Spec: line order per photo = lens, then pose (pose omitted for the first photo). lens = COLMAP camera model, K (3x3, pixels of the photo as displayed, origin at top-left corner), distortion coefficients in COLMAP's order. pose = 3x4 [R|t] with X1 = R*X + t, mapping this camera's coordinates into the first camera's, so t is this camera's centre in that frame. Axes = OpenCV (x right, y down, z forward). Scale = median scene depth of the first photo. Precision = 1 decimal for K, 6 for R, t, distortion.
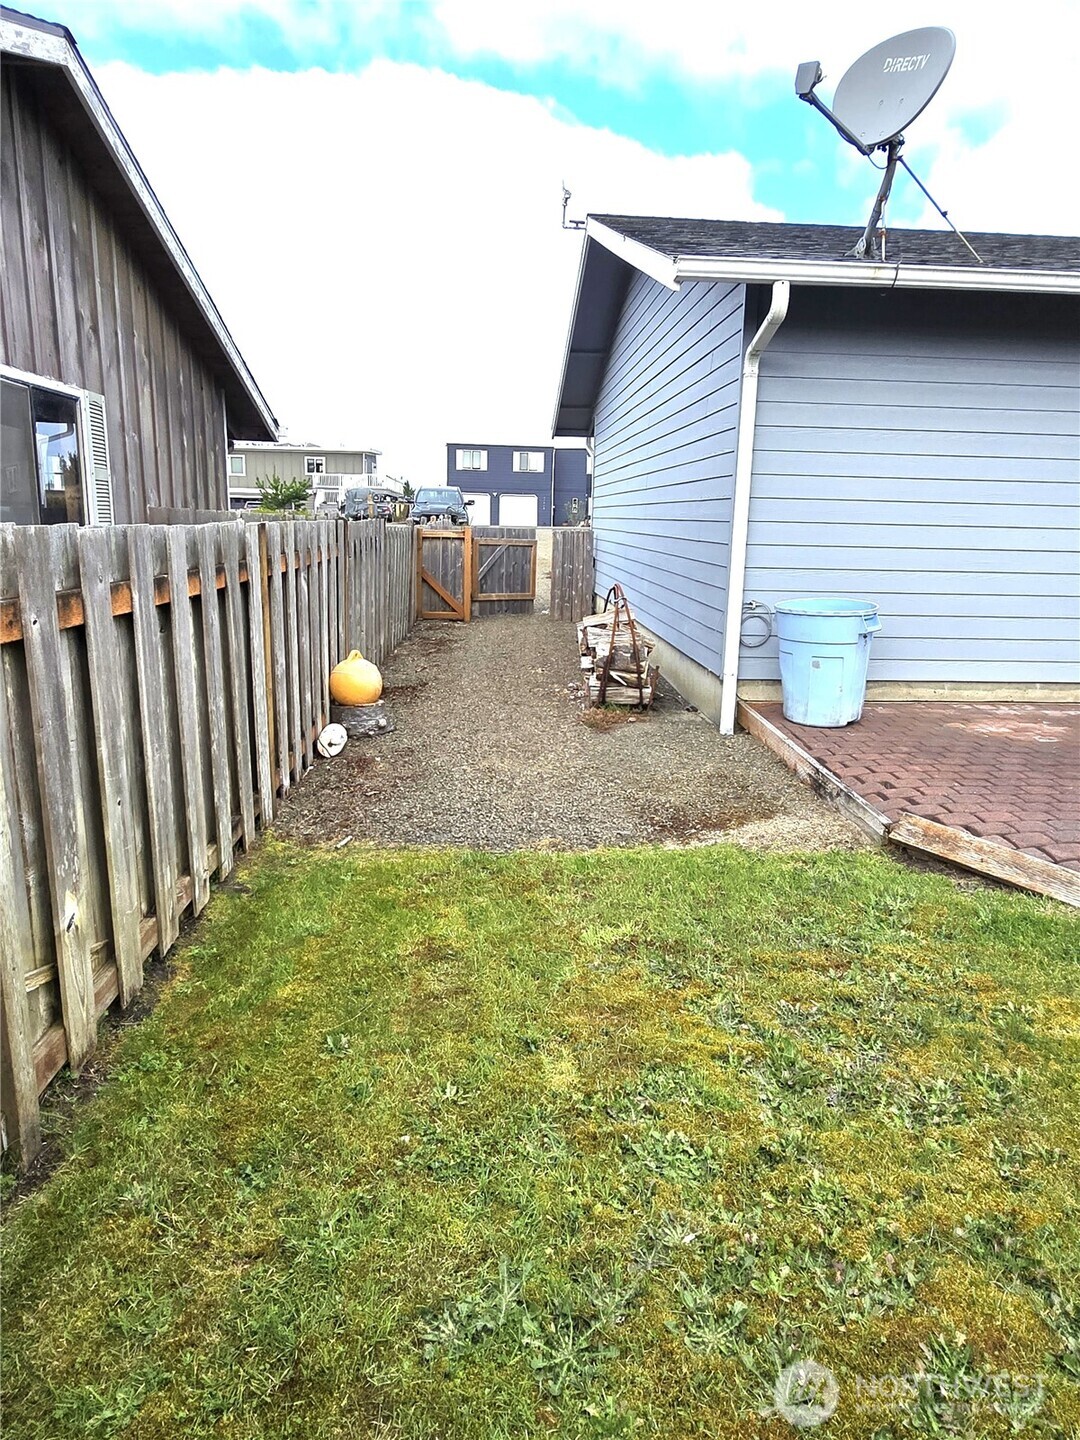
lens RADIAL K [[915.7, 0, 535.2], [0, 915.7, 715.3], [0, 0, 1]] dist [-0.005987, -0.001228]
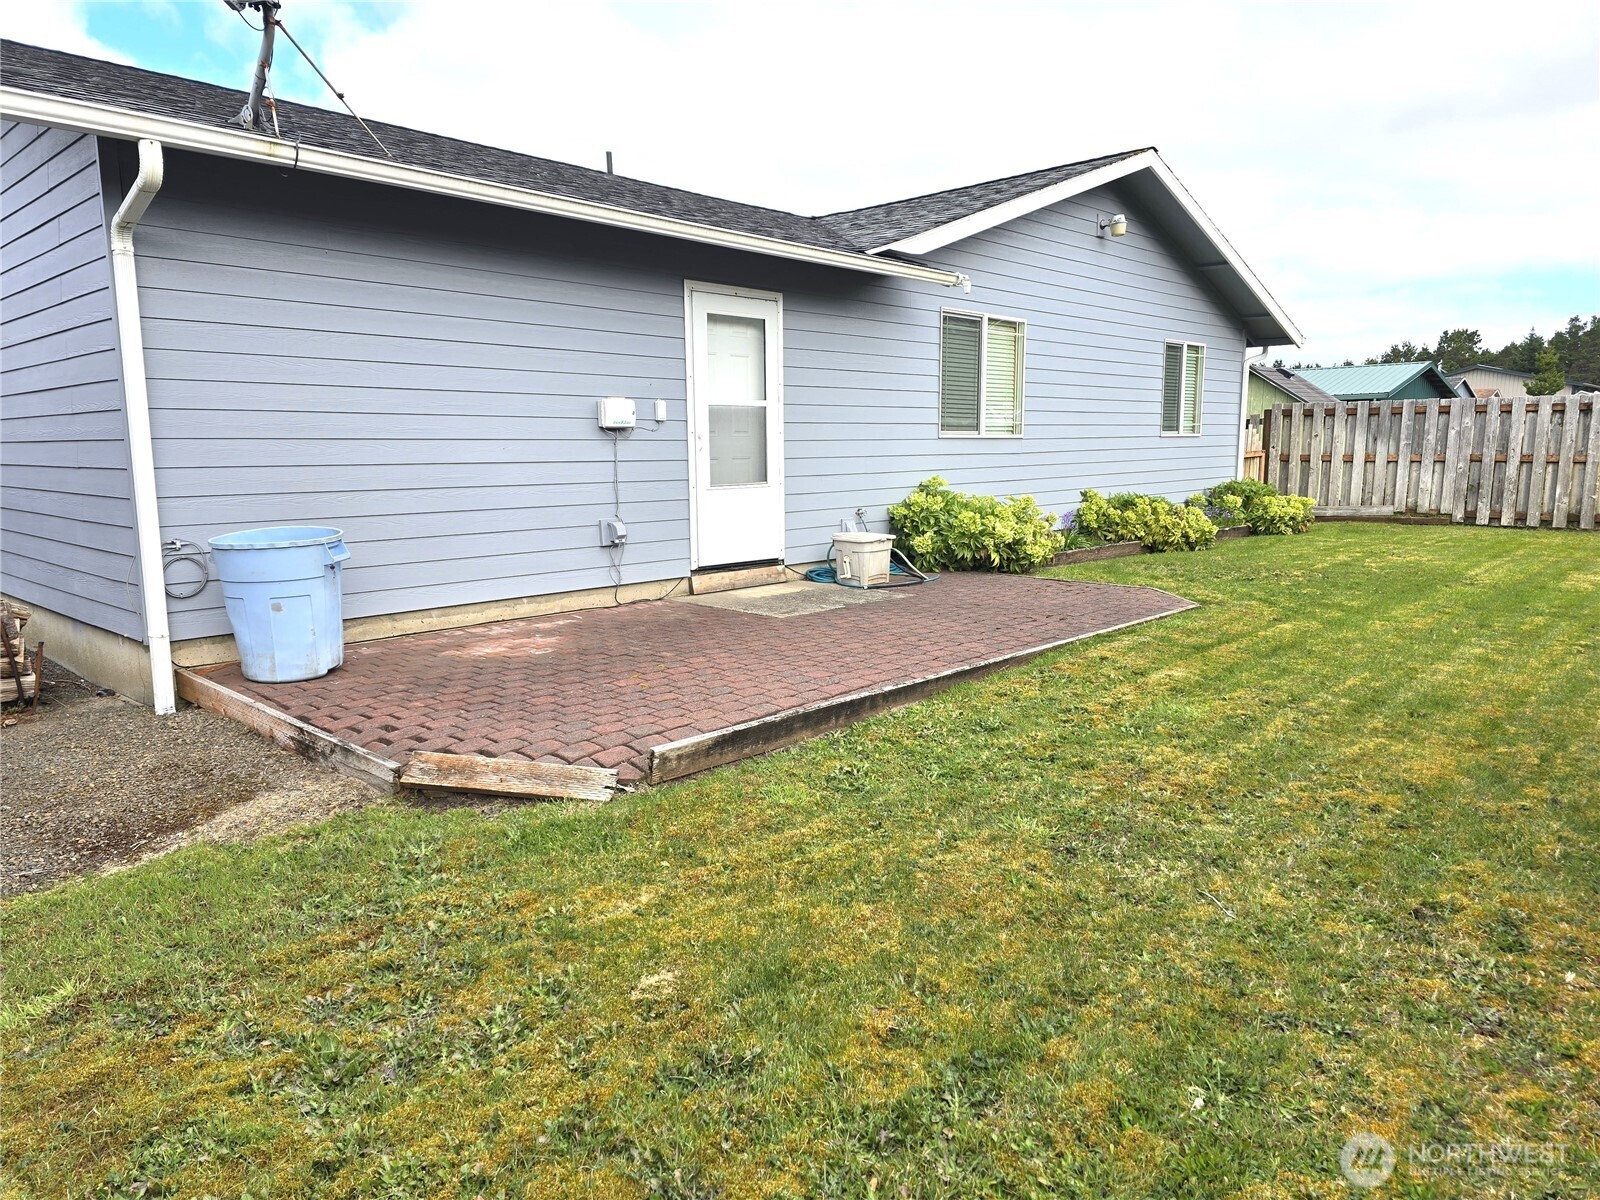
lens RADIAL K [[1082.2, 0, 800.0], [0, 1082.2, 600.0], [0, 0, 1]] dist [0.069558, -0.065890]
pose [[0.722611, -0.123895, 0.680061, -0.031915], [0.169607, 0.985512, -0.000676, 0.025394], [-0.670124, 0.115832, 0.733155, -0.056842]]
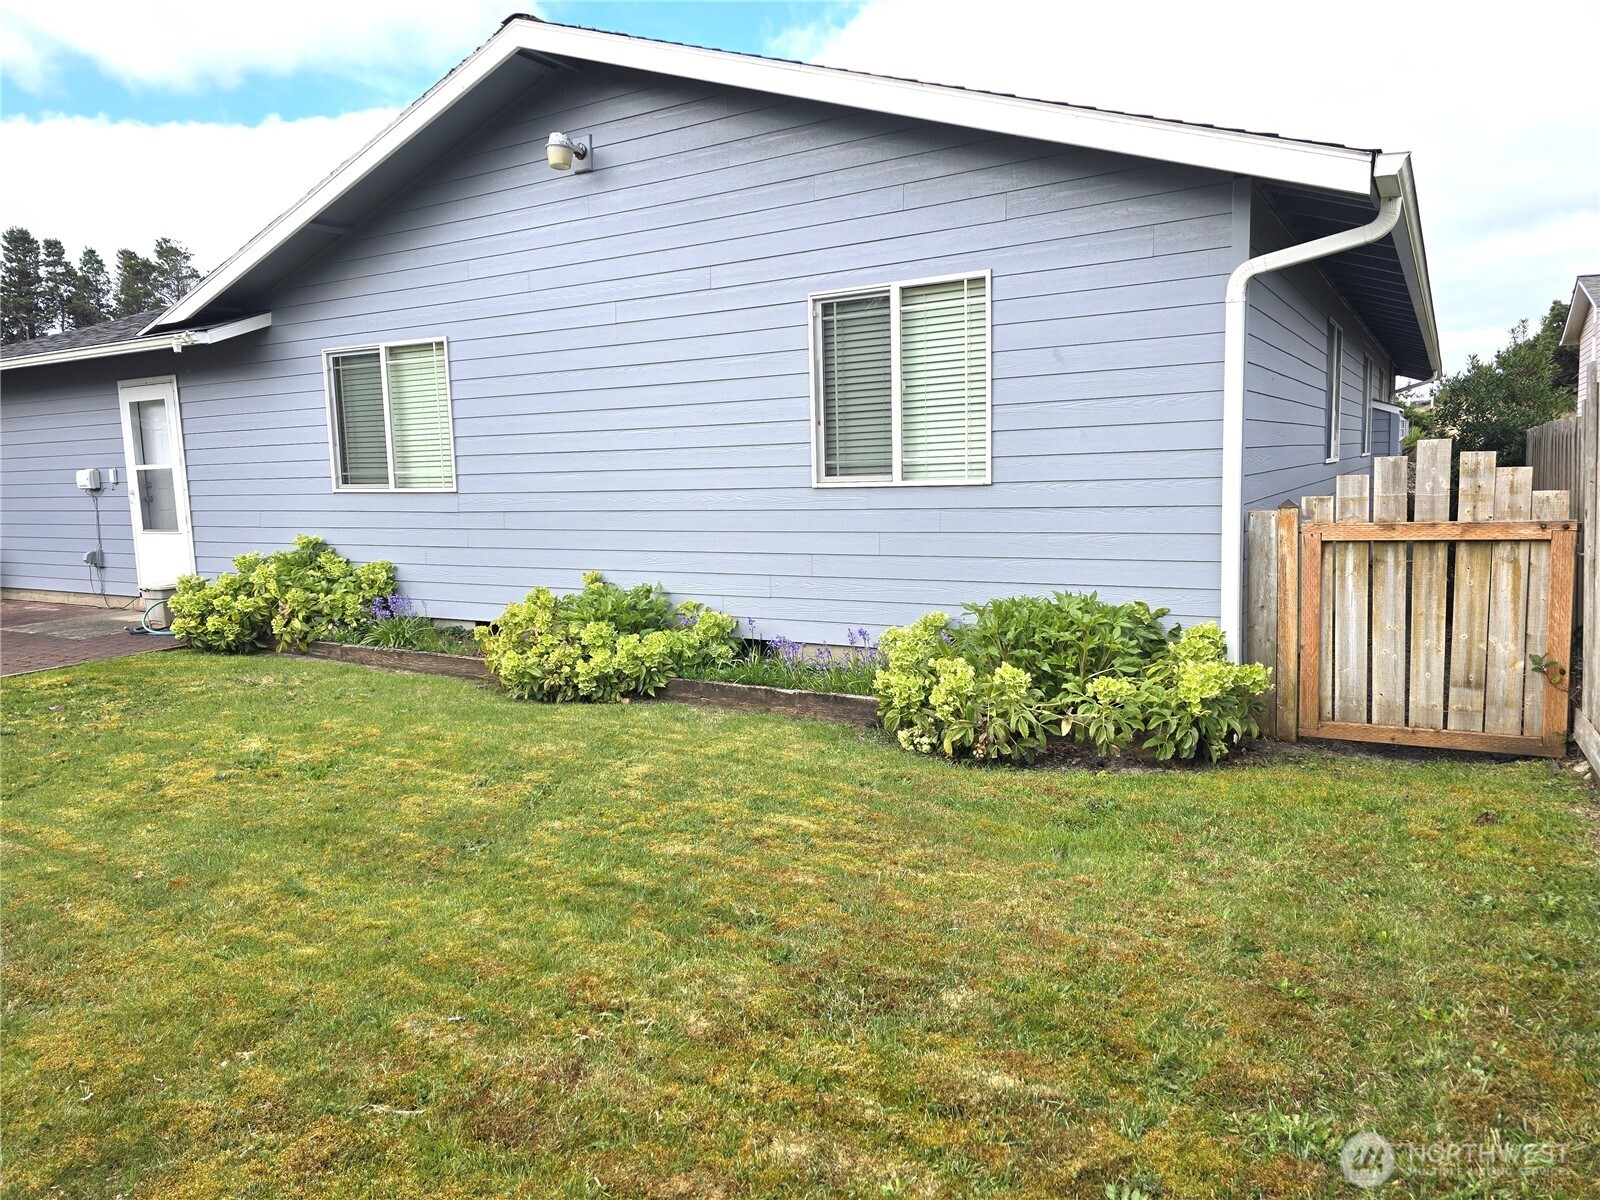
lens RADIAL K [[1082.2, 0, 800.0], [0, 1082.2, 600.0], [0, 0, 1]] dist [0.069558, -0.065890]
pose [[0.818913, 0.027006, -0.573281, 3.355044], [-0.094777, 0.991541, -0.088676, 0.038063], [0.566037, 0.126952, 0.814546, 0.192039]]
